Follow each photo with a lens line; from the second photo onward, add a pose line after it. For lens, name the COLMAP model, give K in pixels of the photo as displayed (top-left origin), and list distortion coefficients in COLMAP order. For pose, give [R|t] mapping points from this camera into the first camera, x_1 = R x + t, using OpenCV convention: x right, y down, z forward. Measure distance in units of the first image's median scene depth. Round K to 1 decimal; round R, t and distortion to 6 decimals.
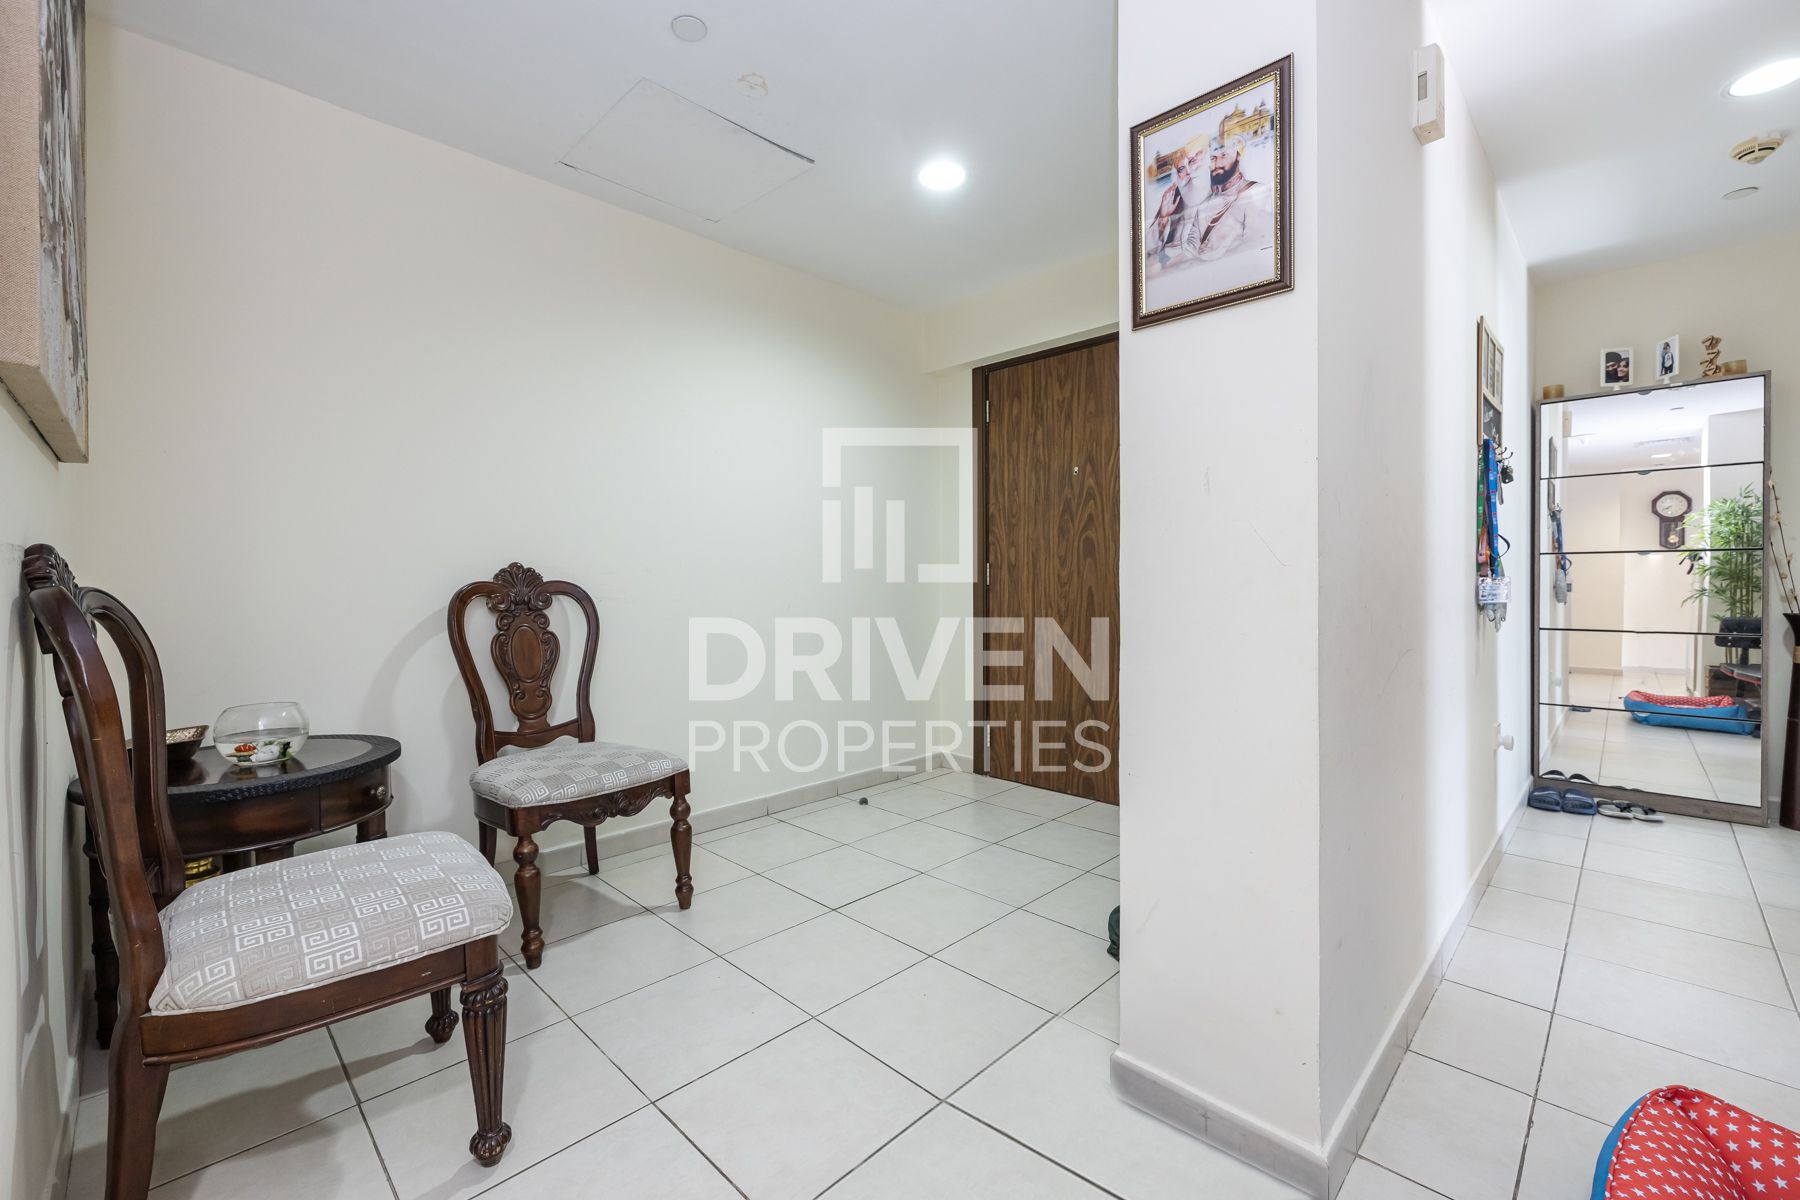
lens RADIAL K [[756.6, 0, 892.6], [0, 756.6, 586.4], [0, 0, 1]] dist [-0.000258, 0.000075]
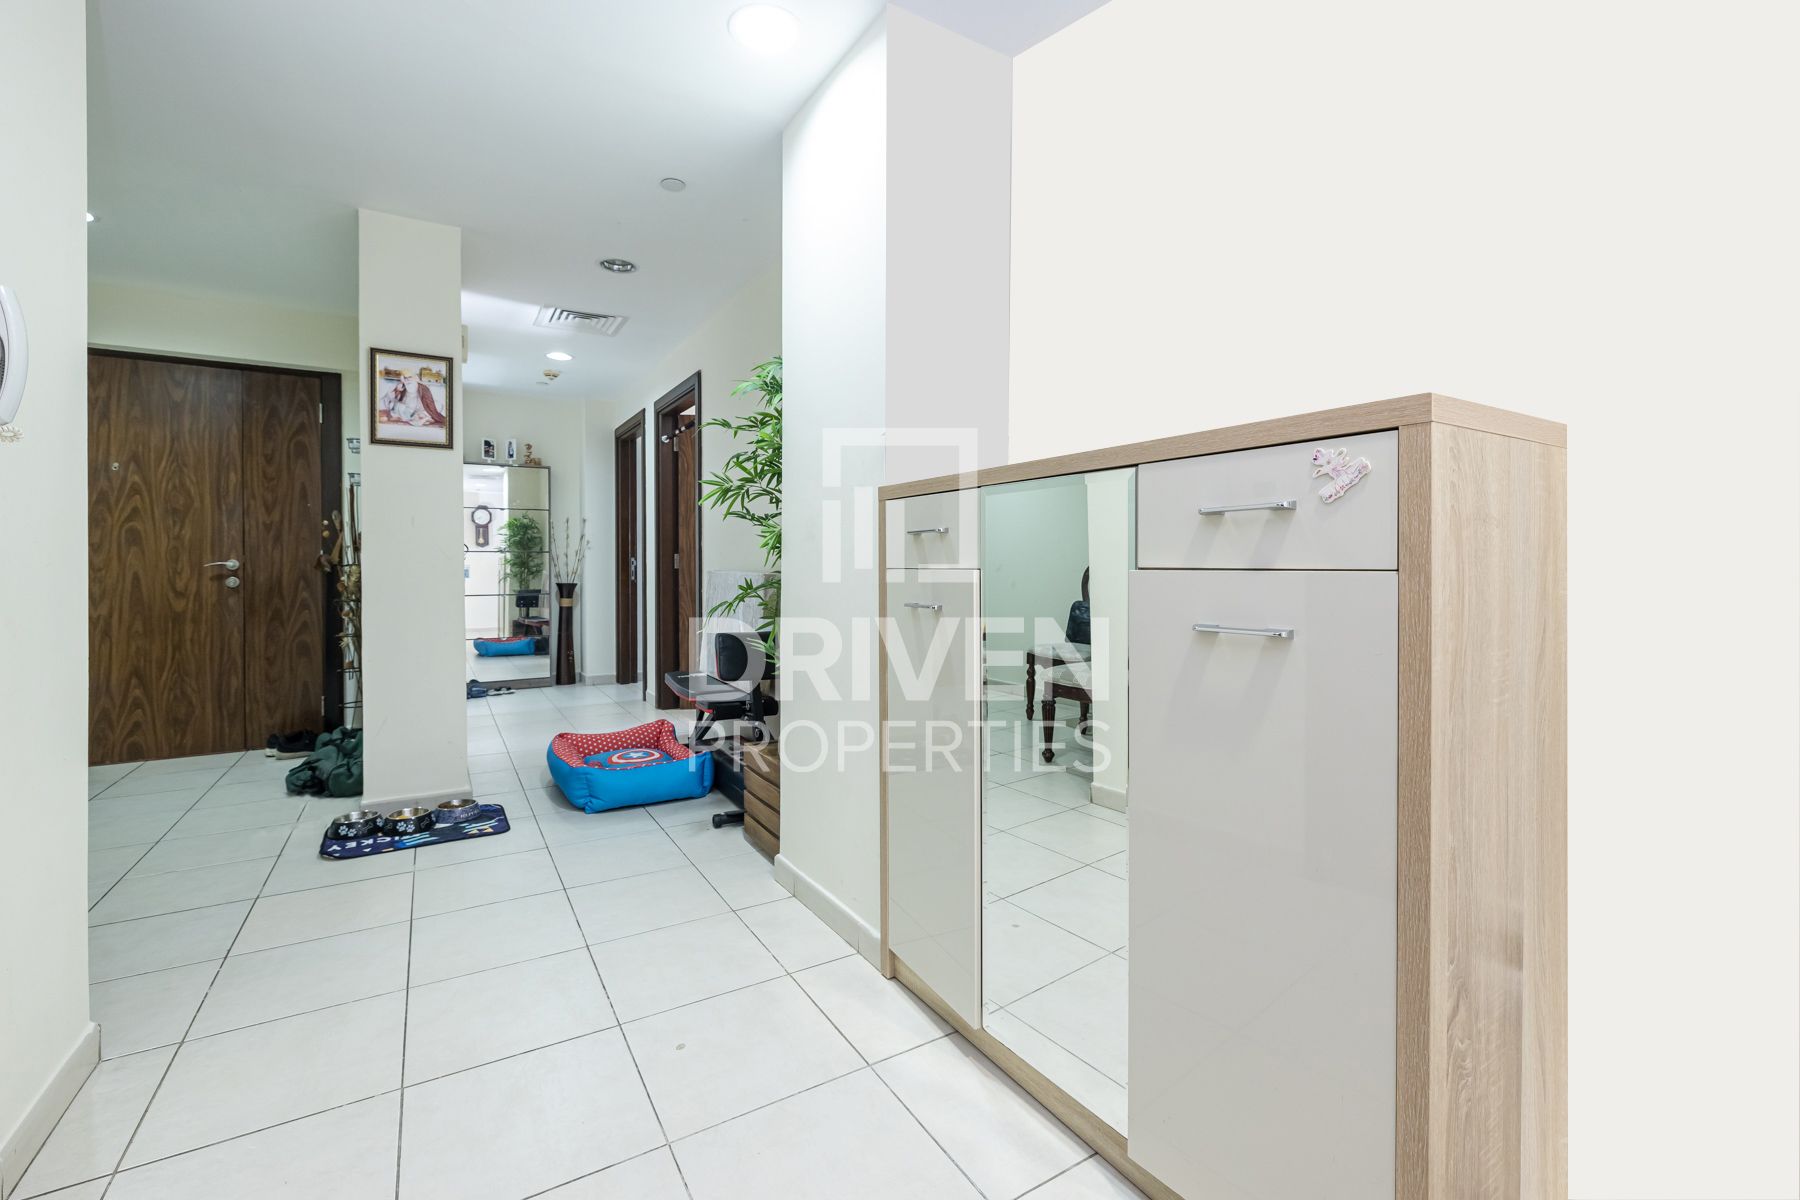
lens RADIAL K [[756.6, 0, 892.6], [0, 756.6, 586.4], [0, 0, 1]] dist [-0.000258, 0.000075]
pose [[0.243213, -0.021629, 0.969732, -0.564168], [0.007862, 0.999762, 0.020327, 0.008298], [-0.969941, 0.002680, 0.243325, -0.370903]]
